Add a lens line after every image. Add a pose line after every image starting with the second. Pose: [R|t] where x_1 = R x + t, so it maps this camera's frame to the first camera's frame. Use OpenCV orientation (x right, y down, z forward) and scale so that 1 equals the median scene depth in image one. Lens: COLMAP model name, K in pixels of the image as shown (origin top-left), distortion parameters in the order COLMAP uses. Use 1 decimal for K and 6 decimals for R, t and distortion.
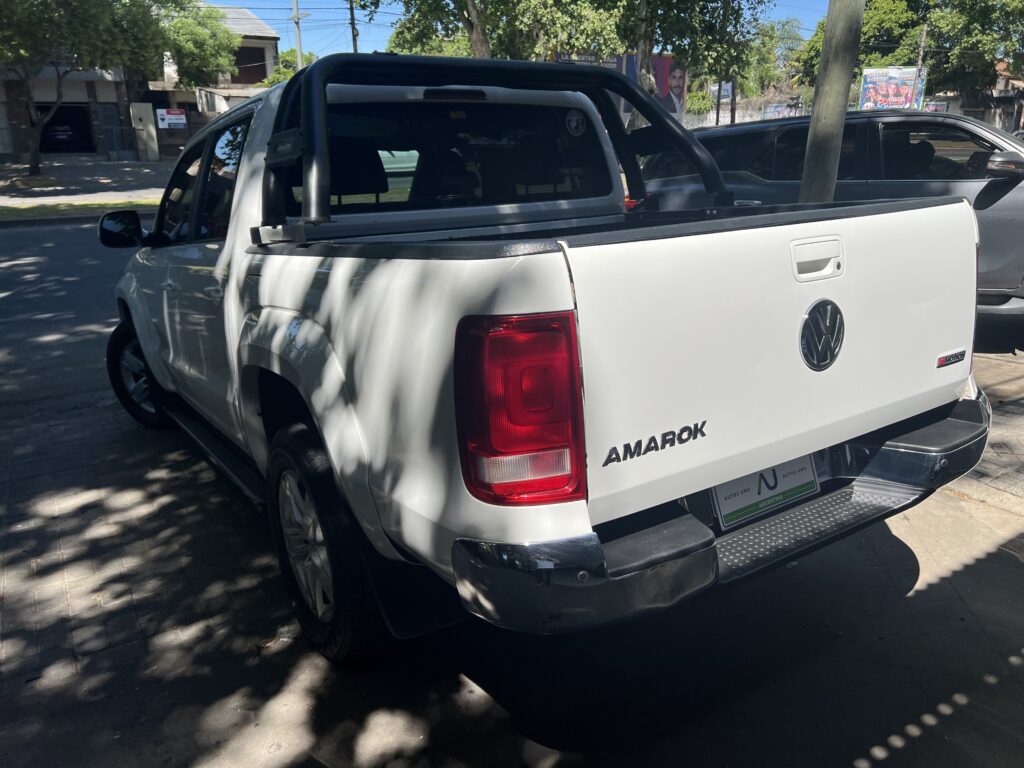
lens RADIAL K [[765.5, 0, 512.0], [0, 765.5, 384.0], [0, 0, 1]] dist [0.055377, -0.062355]
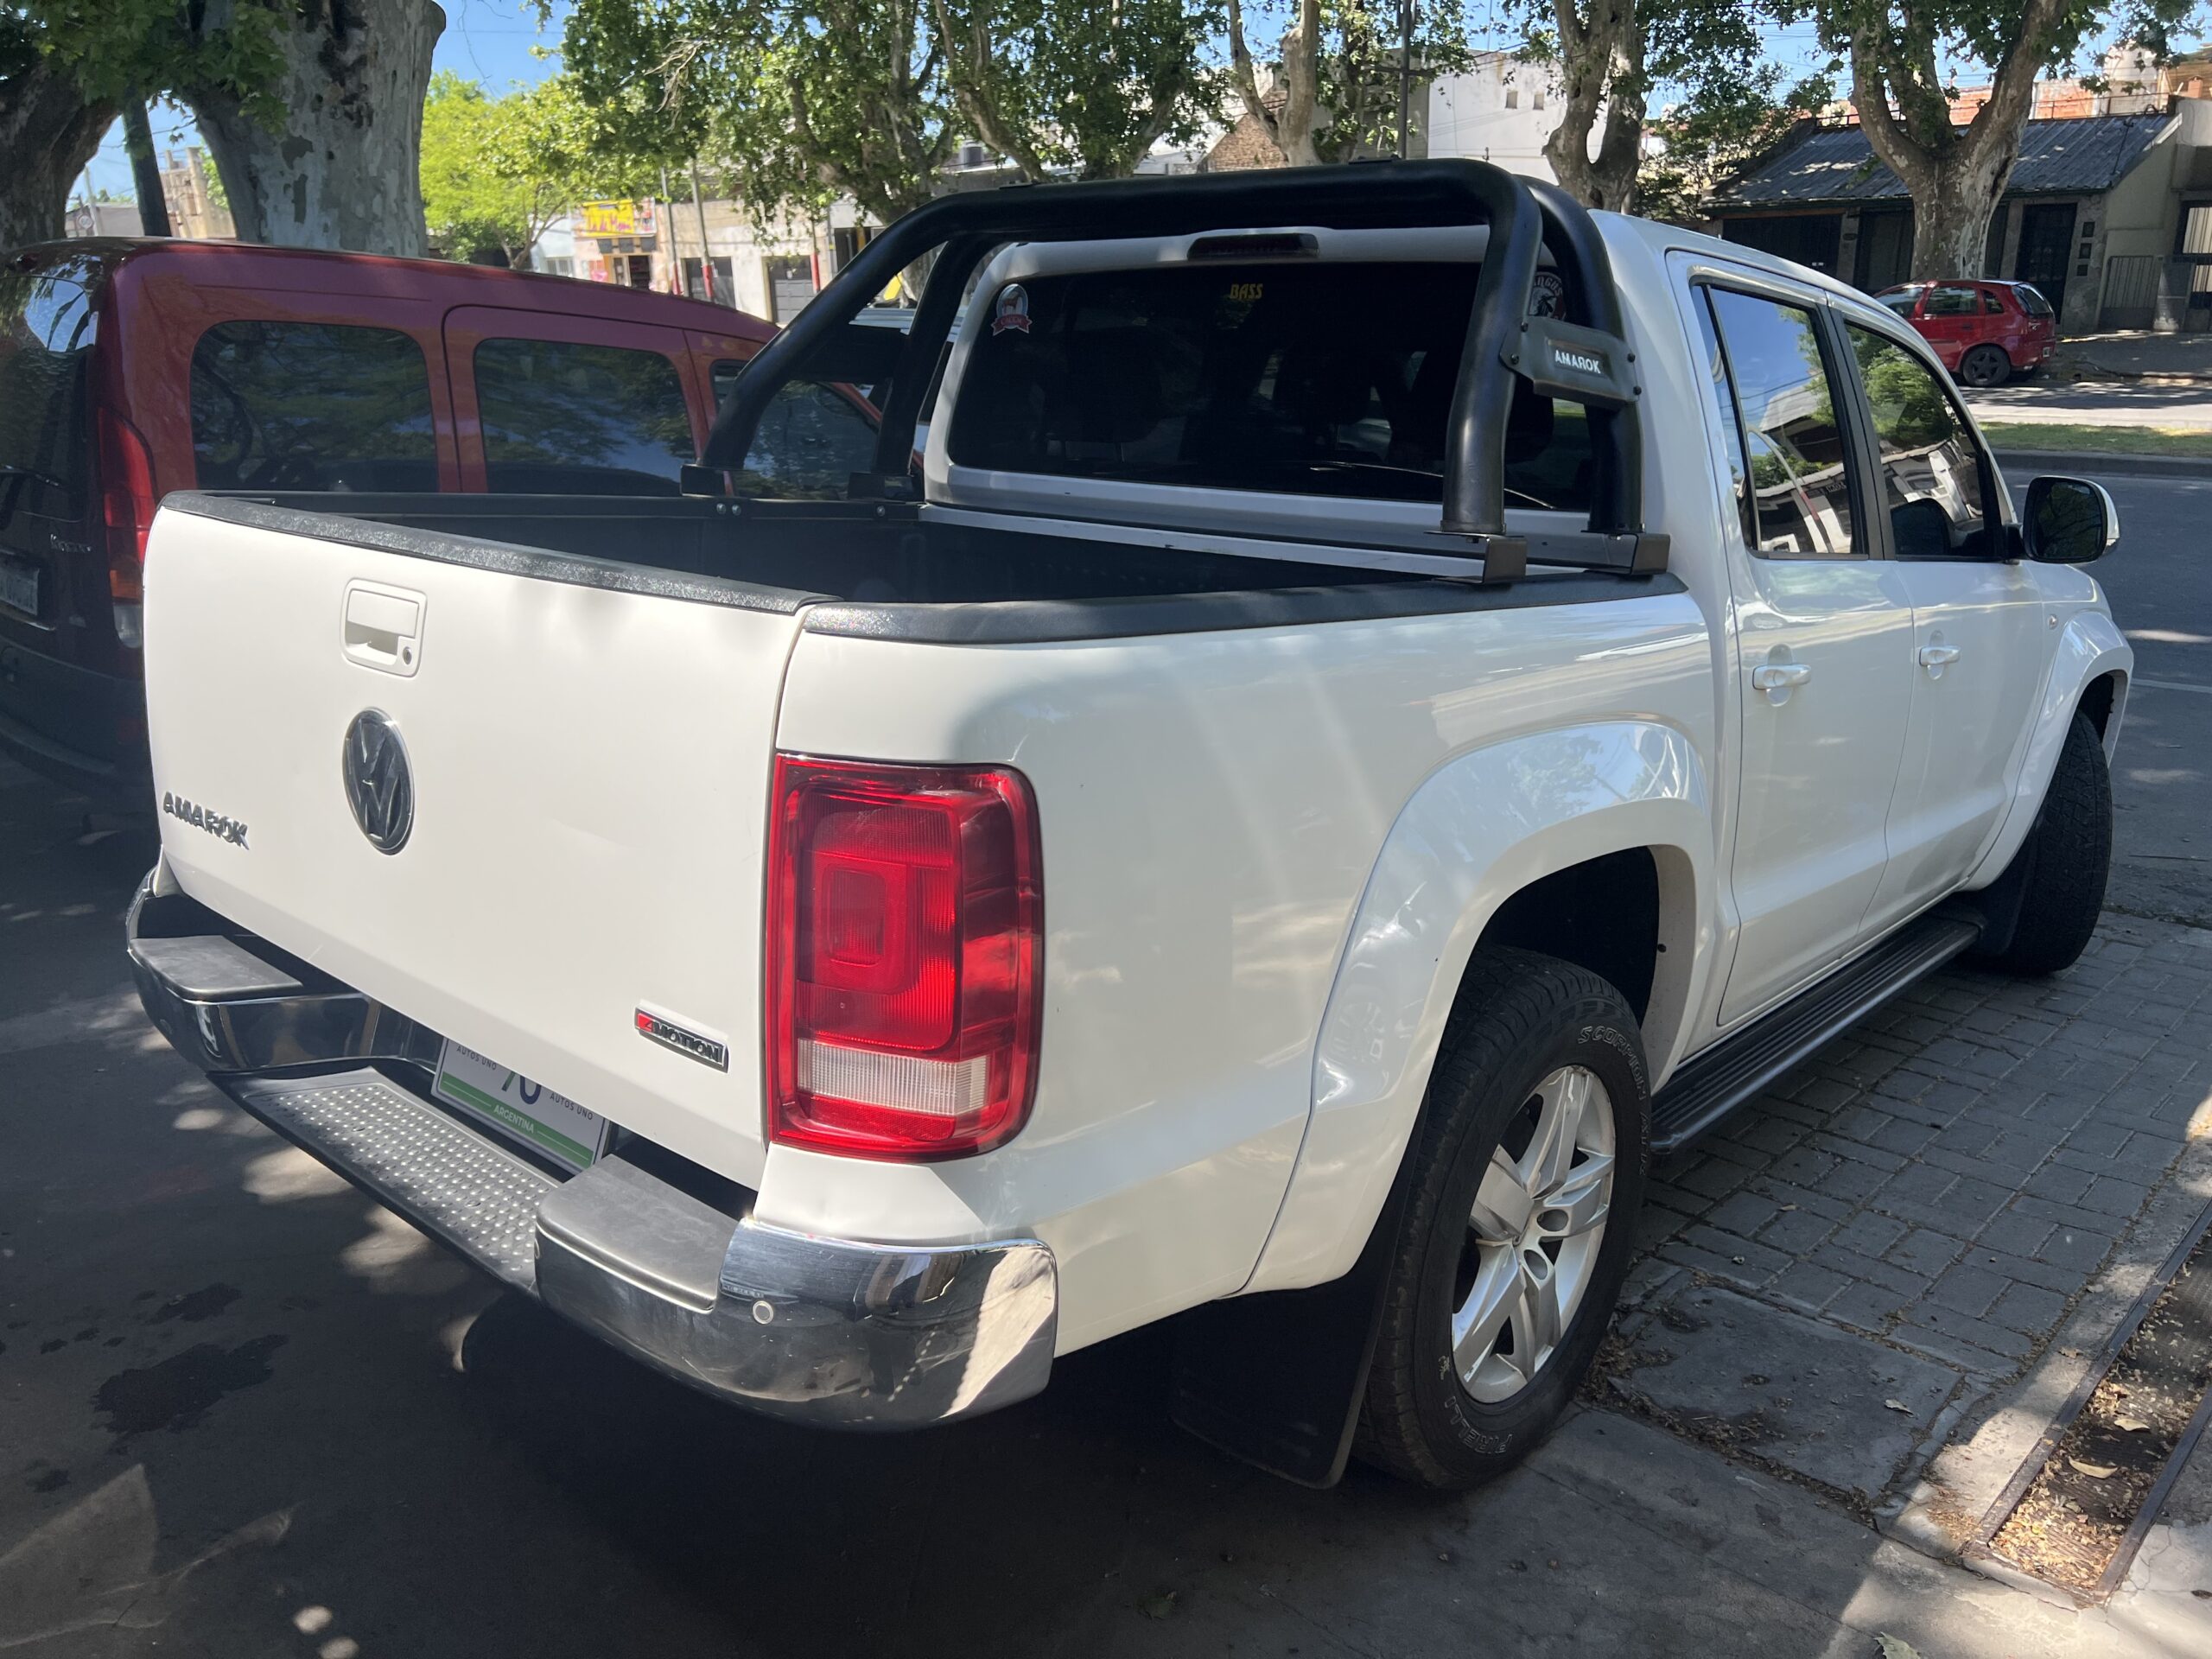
lens RADIAL K [[1644.3, 0, 1109.3], [0, 1644.3, 852.6], [0, 0, 1]] dist [0.055342, -0.061679]
pose [[0.270308, 0.313322, -0.910364, 1.256463], [-0.286707, 0.928860, 0.234558, -0.336658], [0.919093, 0.197605, 0.340910, 0.893157]]
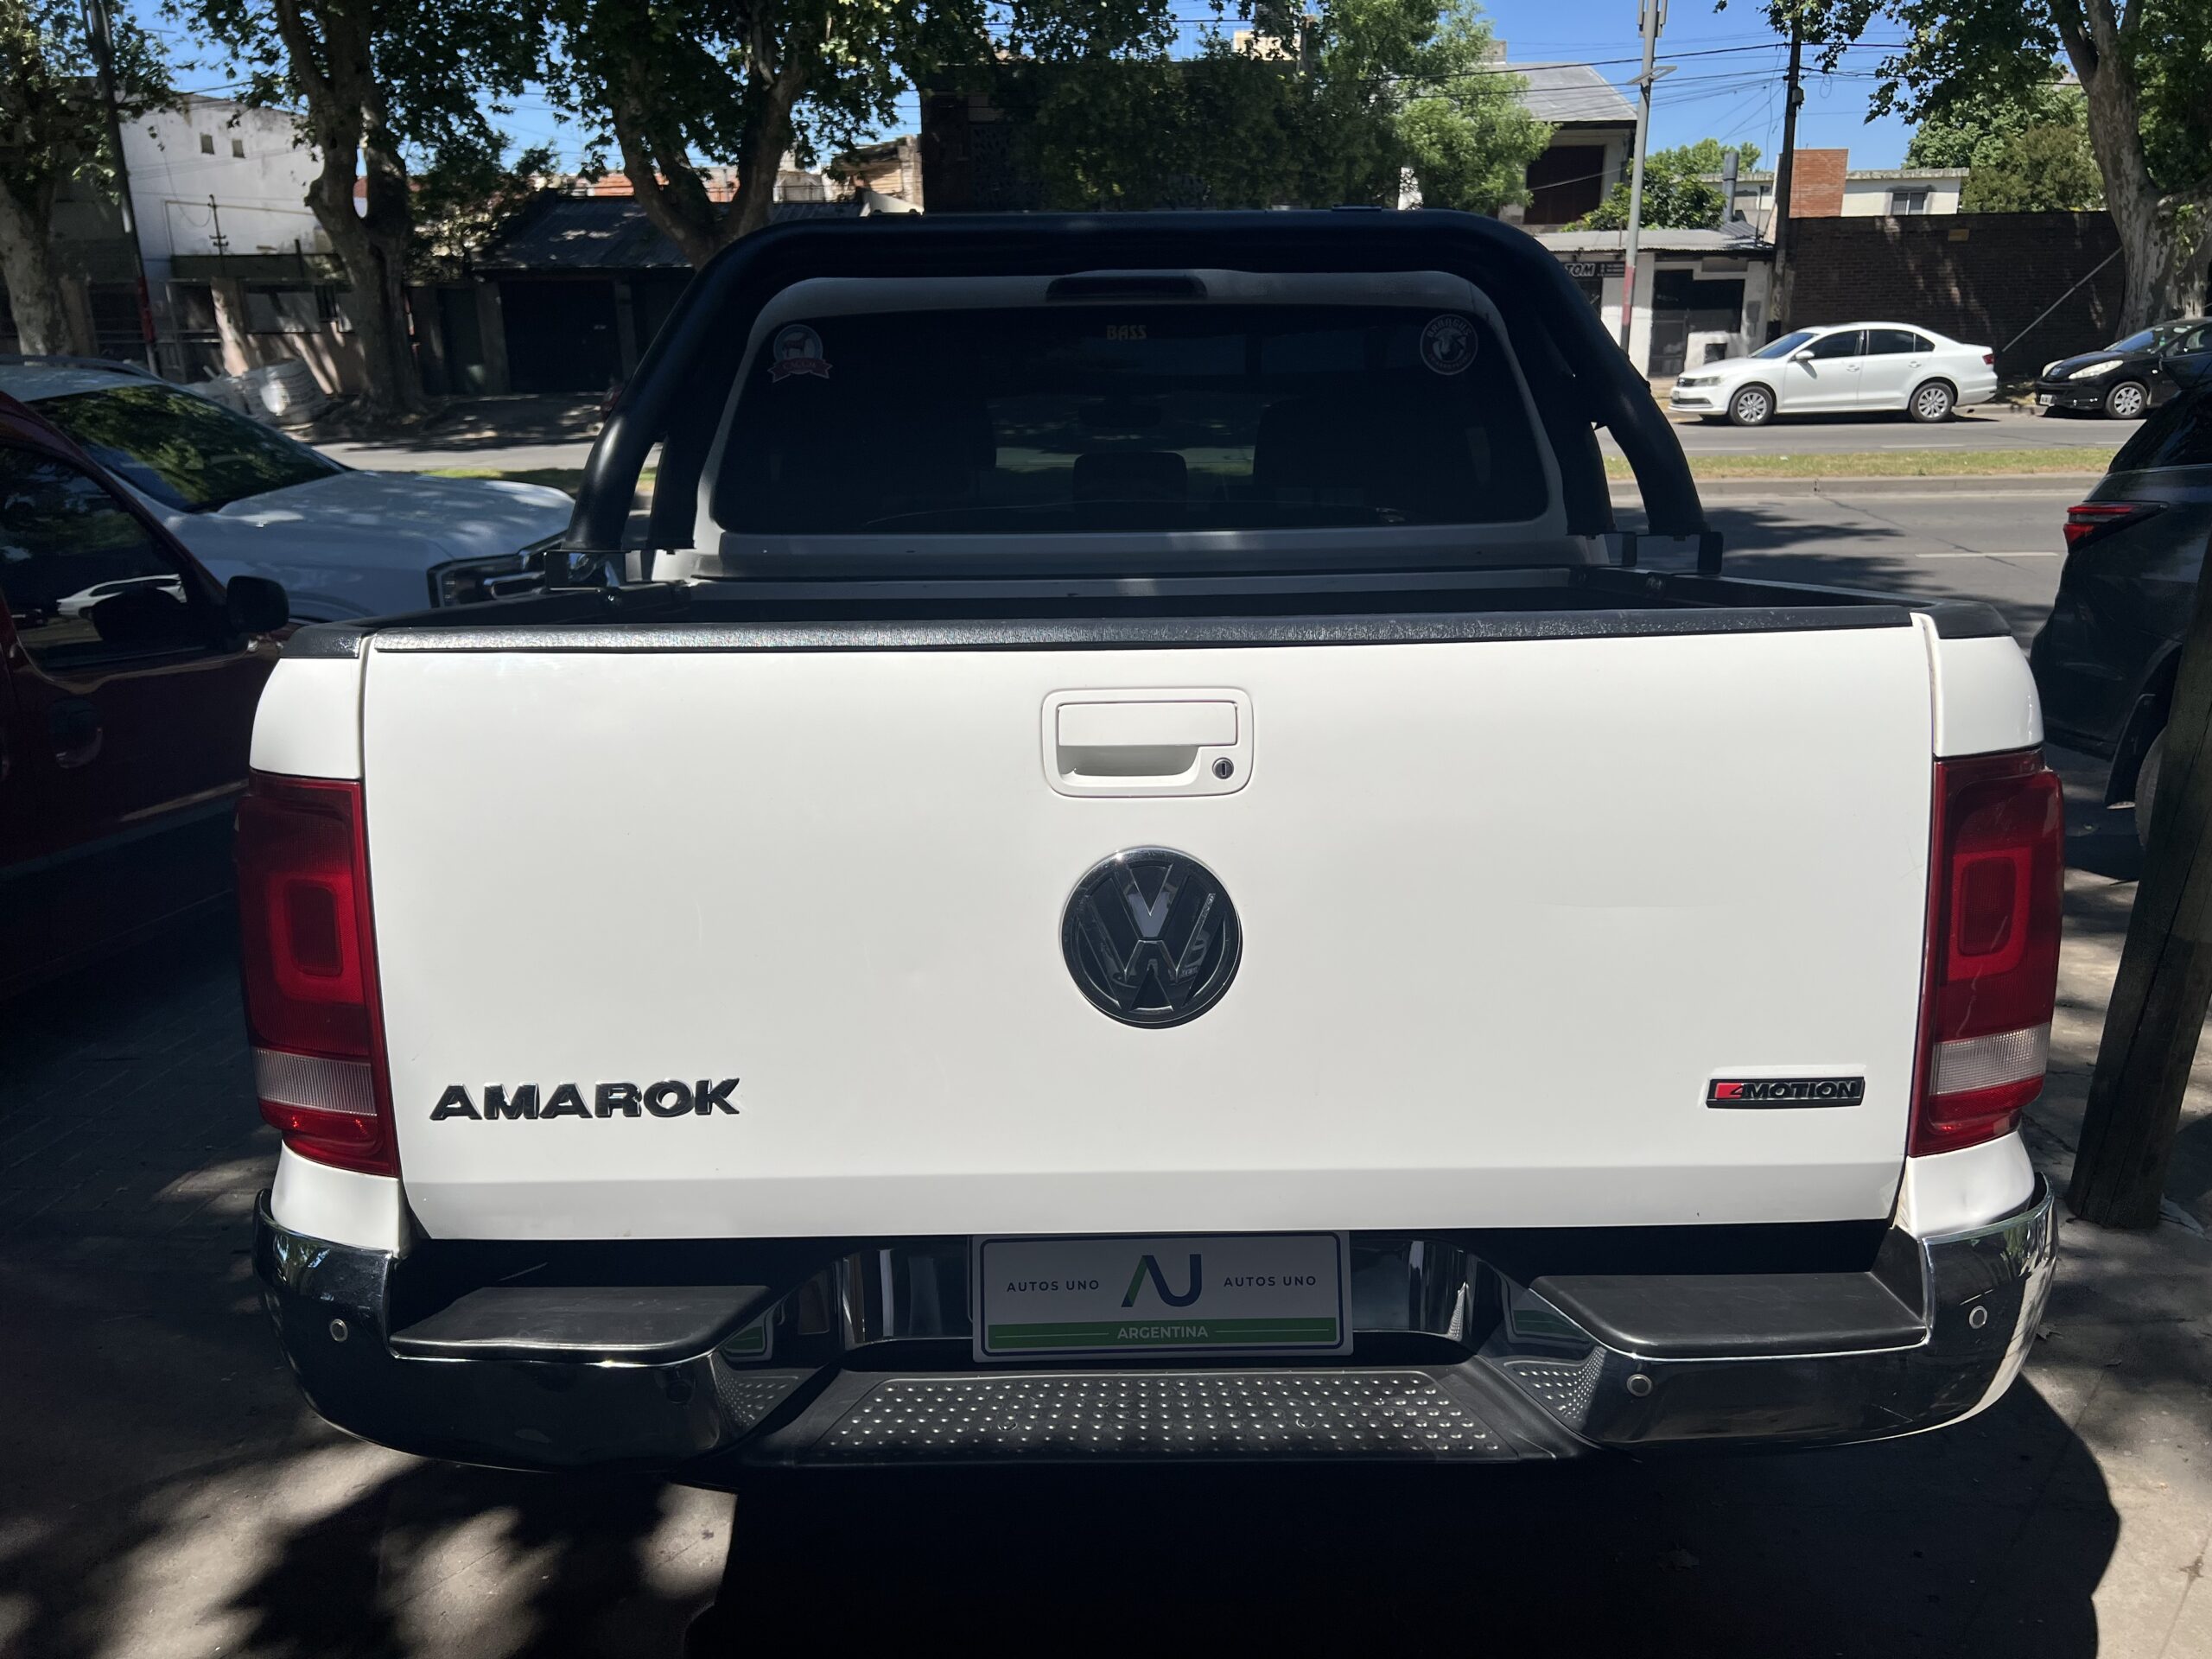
lens RADIAL K [[1644.3, 0, 1109.3], [0, 1644.3, 852.6], [0, 0, 1]] dist [0.055342, -0.061679]
pose [[0.838169, 0.161072, -0.521084, 0.669947], [-0.164158, 0.985598, 0.040608, -0.113023], [0.520120, 0.051504, 0.852539, 0.233651]]
